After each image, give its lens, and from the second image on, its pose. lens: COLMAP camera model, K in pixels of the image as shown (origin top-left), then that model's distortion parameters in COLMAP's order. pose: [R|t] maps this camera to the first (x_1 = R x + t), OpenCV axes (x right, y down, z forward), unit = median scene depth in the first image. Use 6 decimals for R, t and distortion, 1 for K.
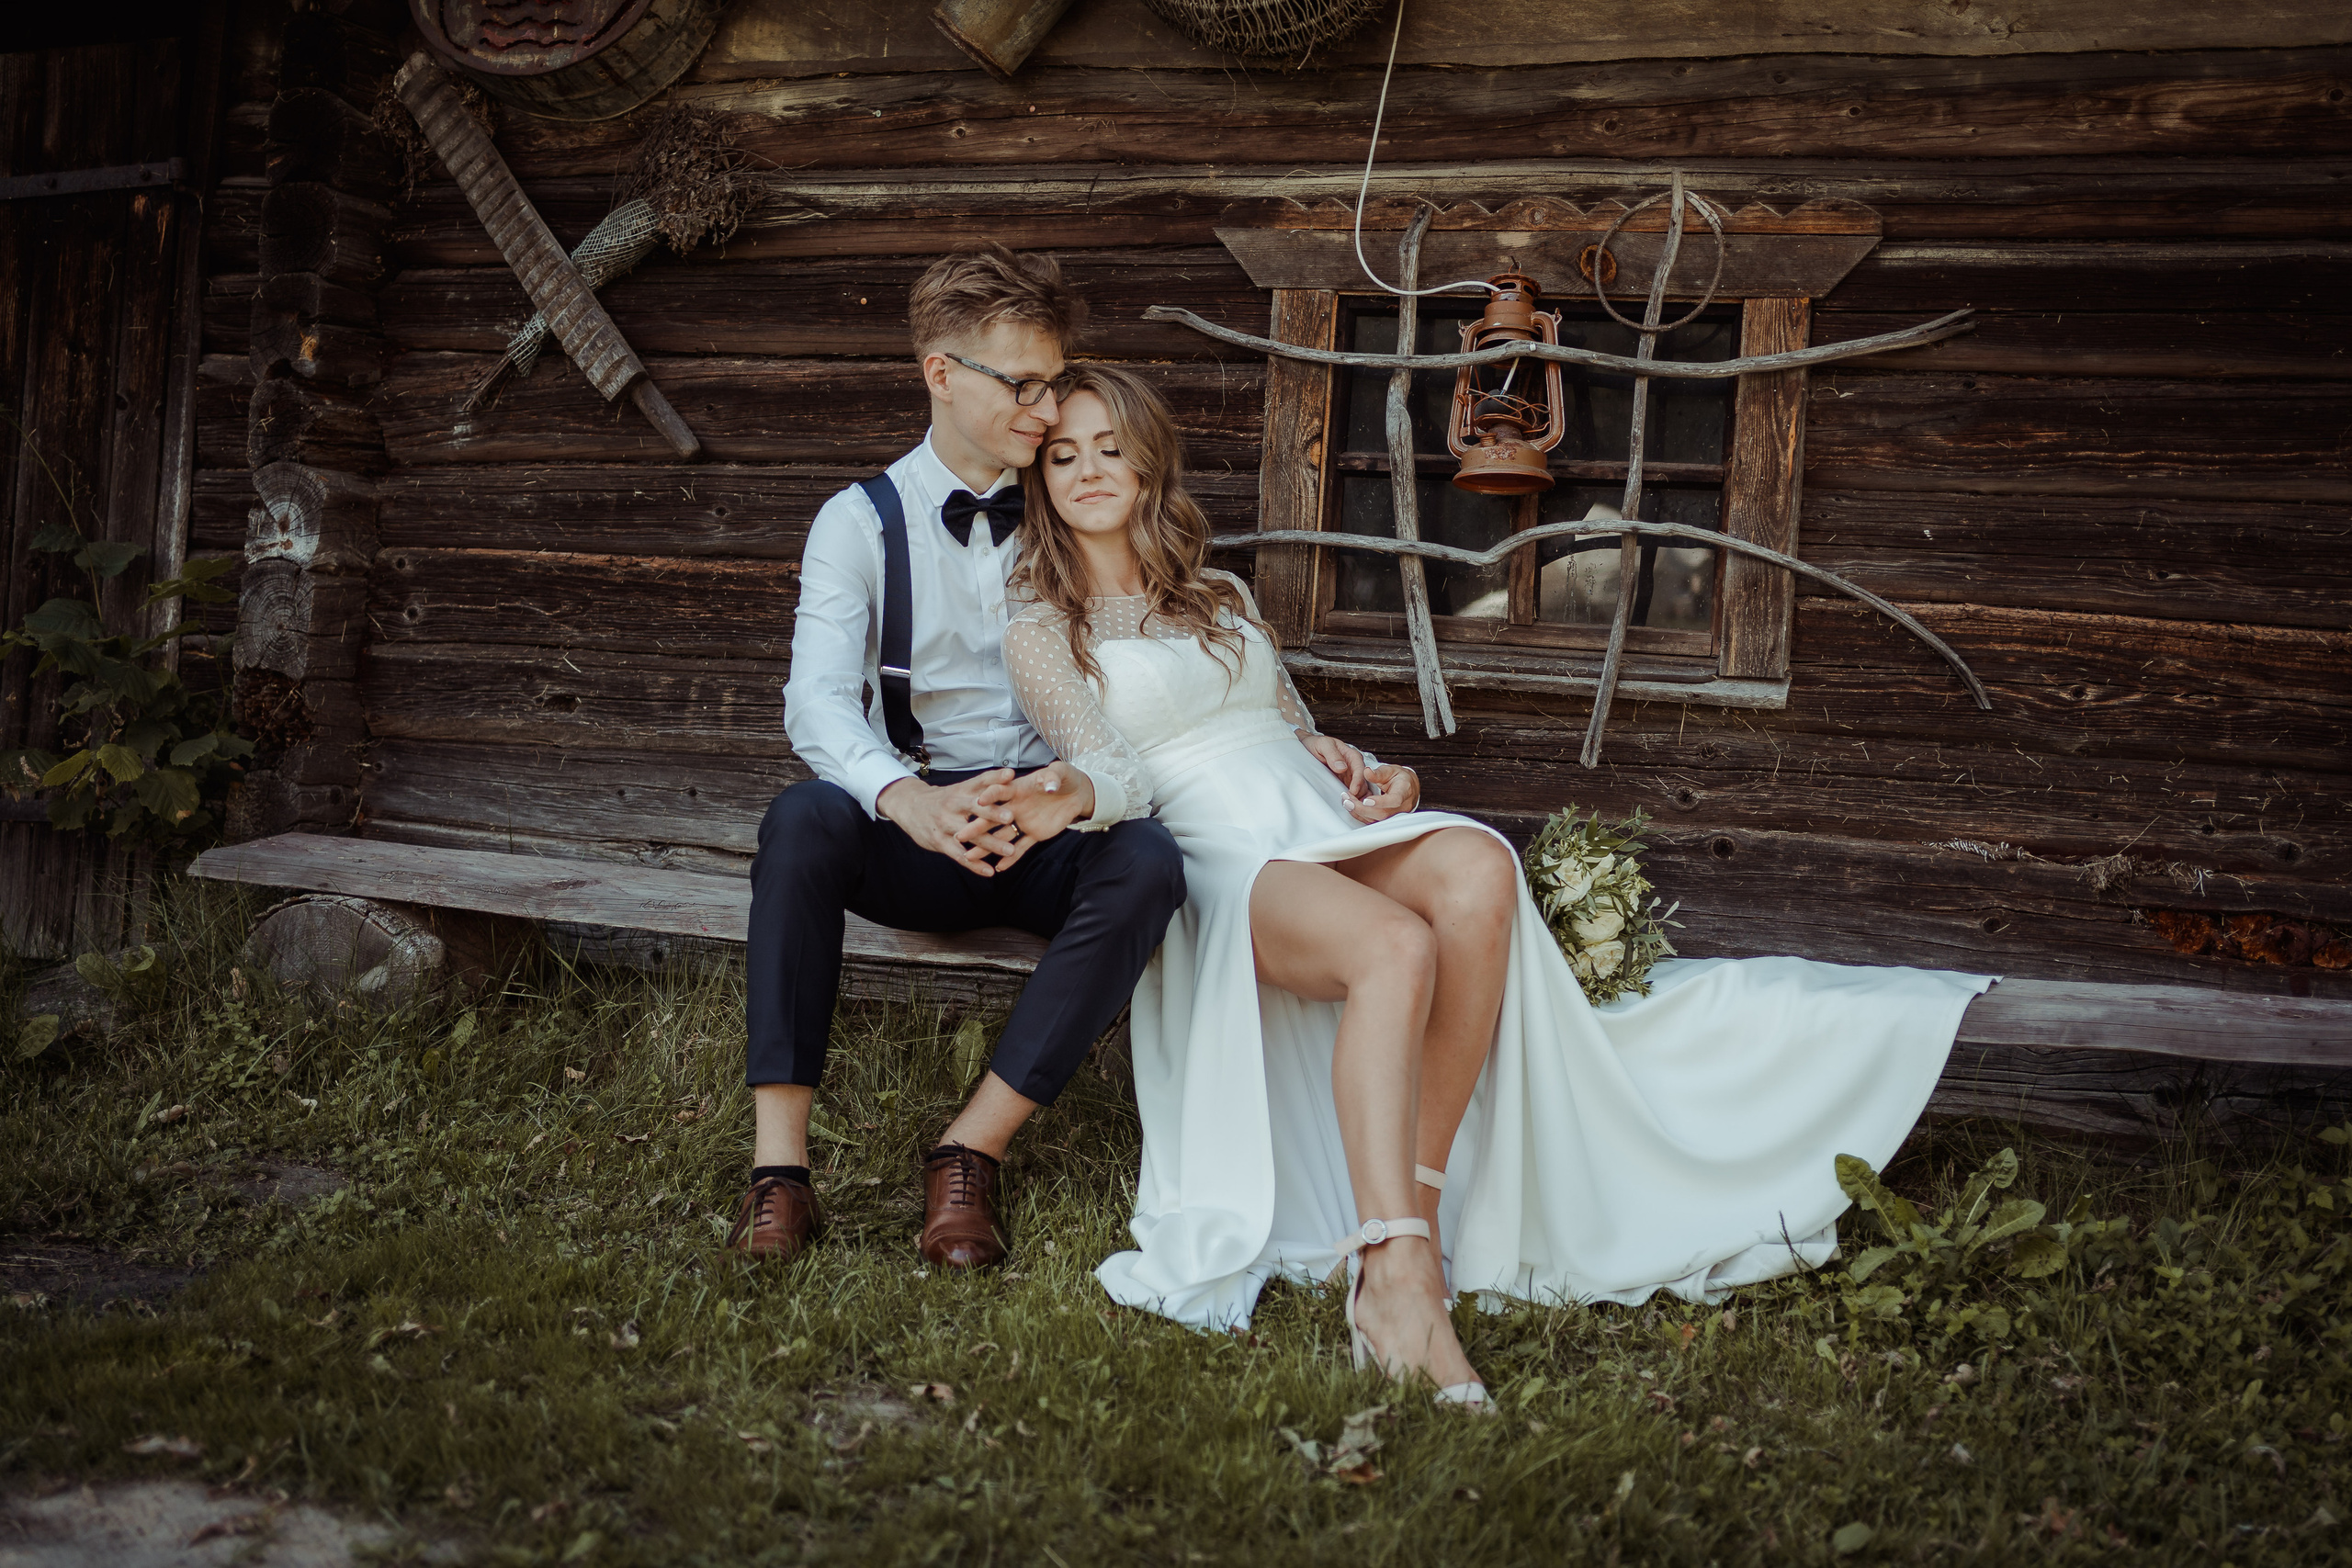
lens RADIAL K [[2544.7, 0, 1237.5], [0, 2544.7, 777.4], [0, 0, 1]] dist [0.006656, 0.000000]
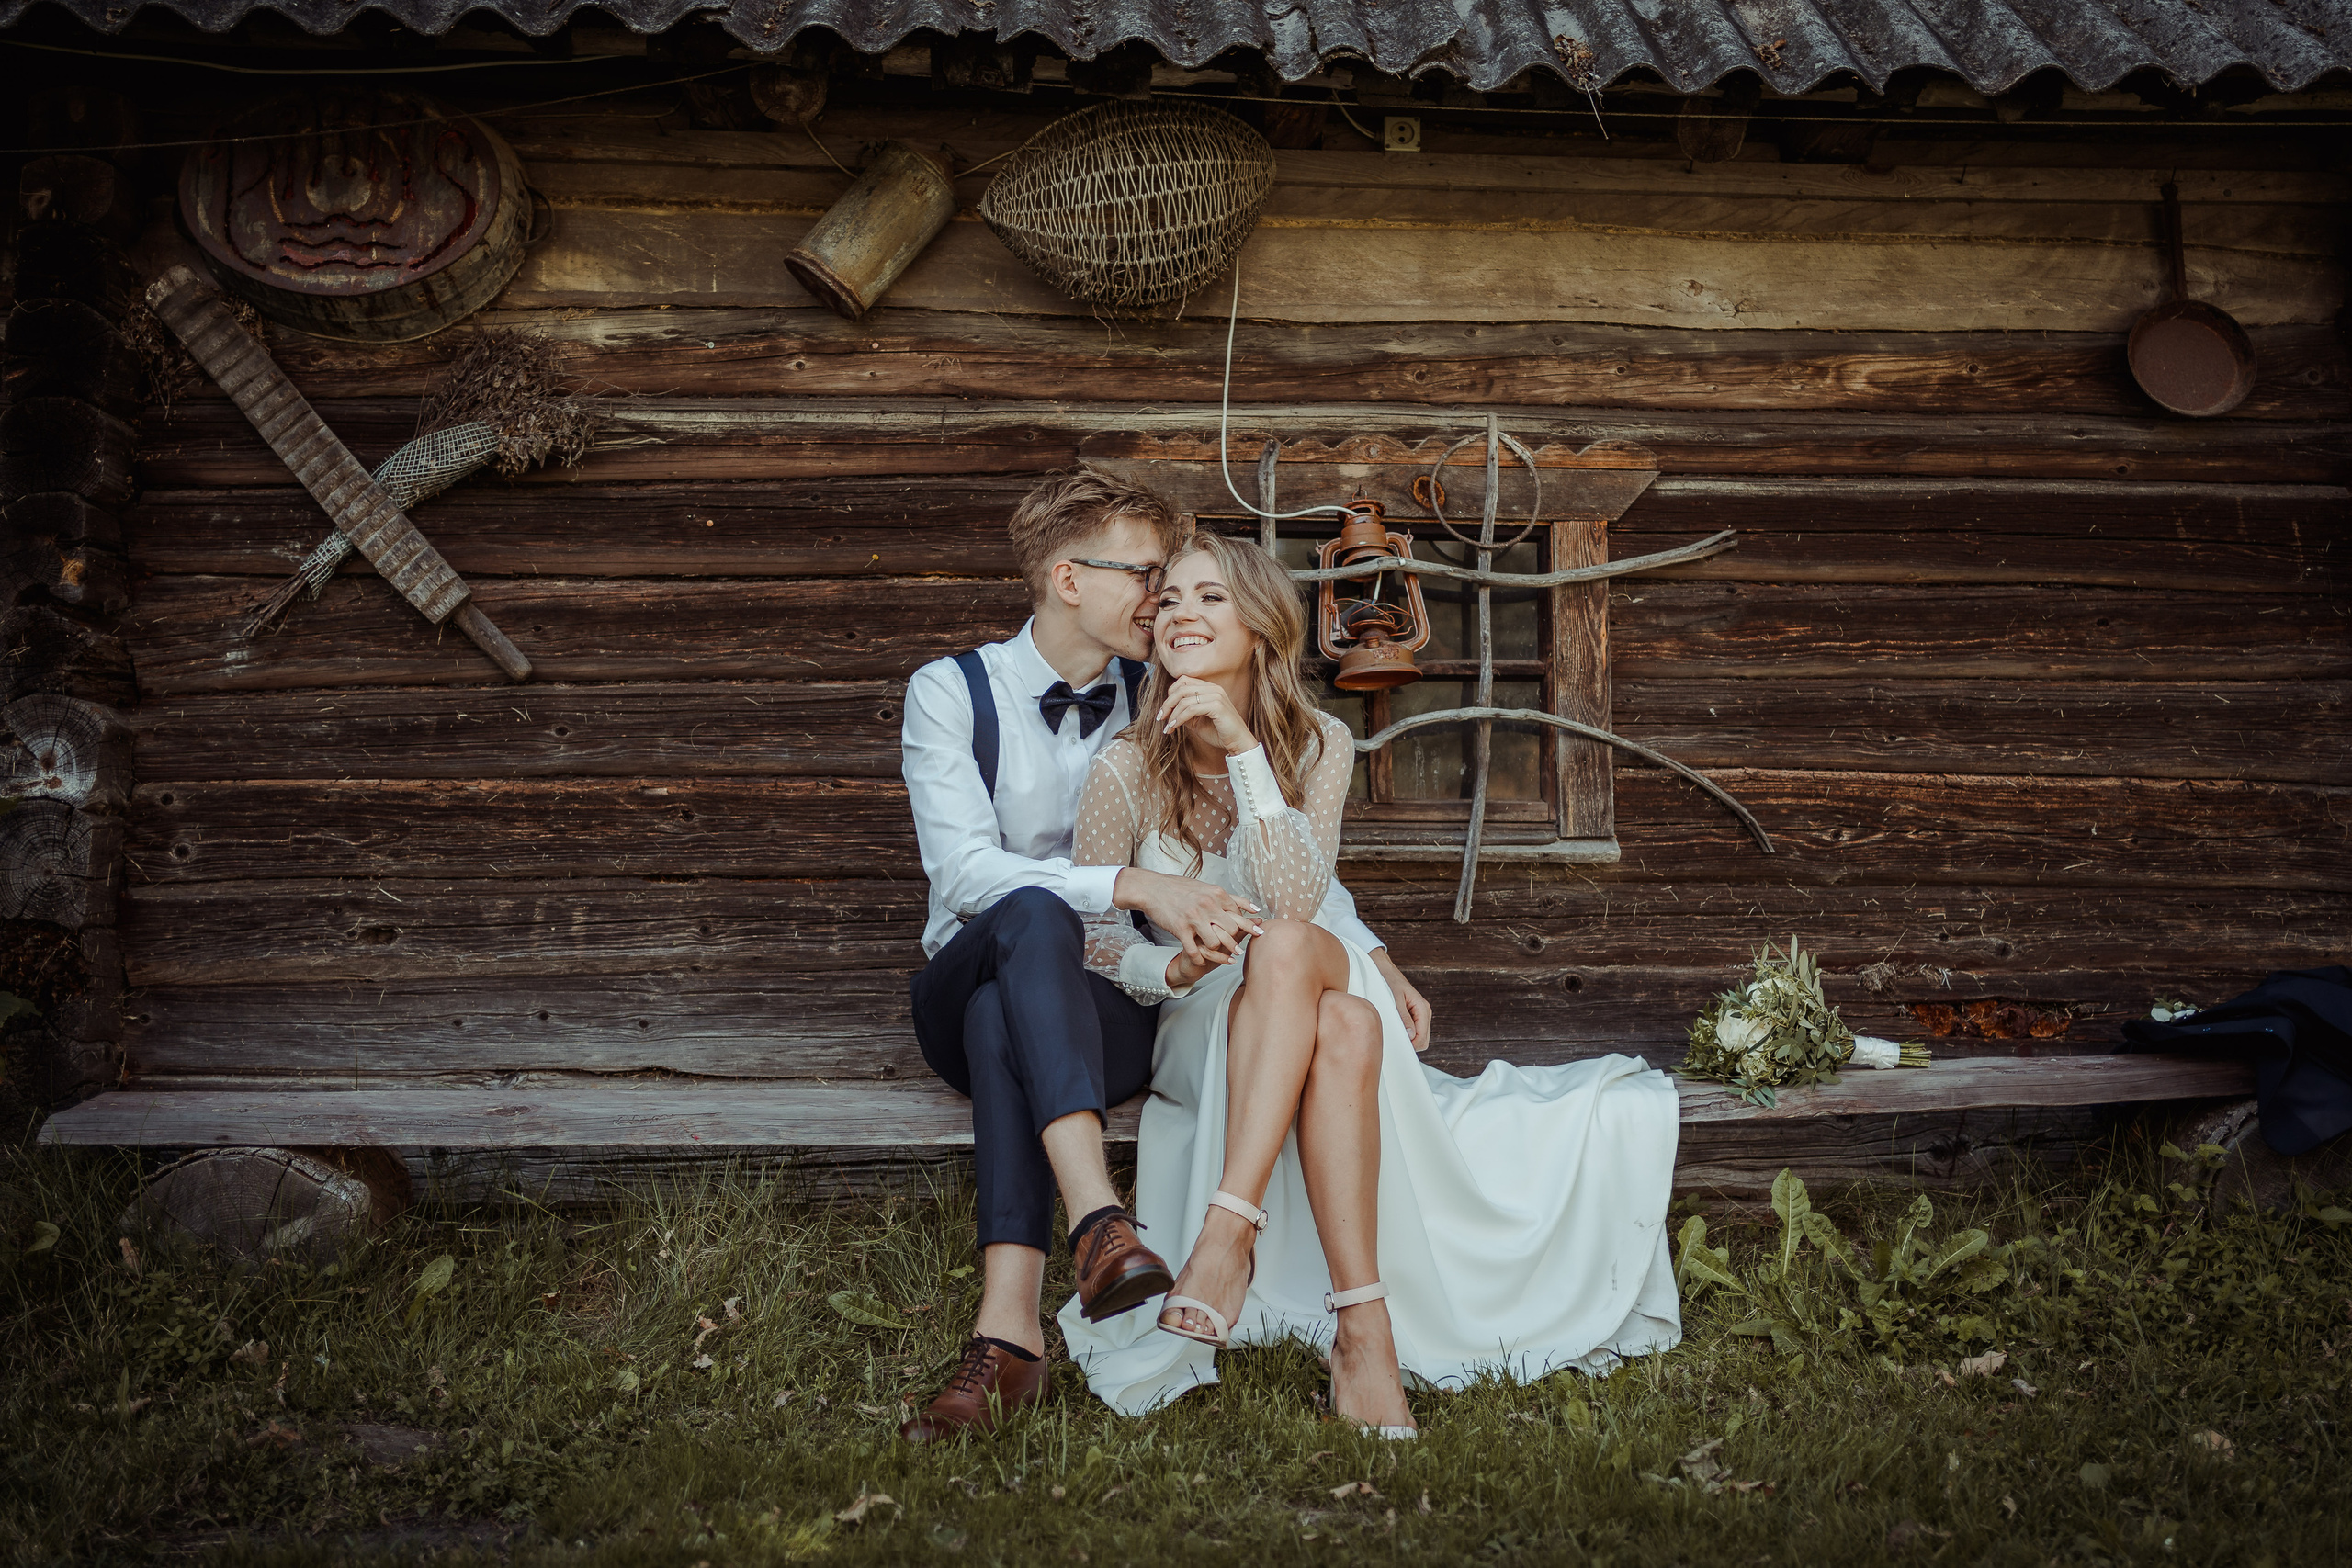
lens RADIAL K [[2544.7, 0, 1176.3], [0, 2544.7, 777.5], [0, 0, 1]] dist [0.006656, 0.000000]
pose [[0.912930, -0.037616, 0.406379, -0.432393], [0.075135, 0.994214, -0.076763, 0.009283], [-0.401141, 0.100613, 0.910474, -0.003695]]
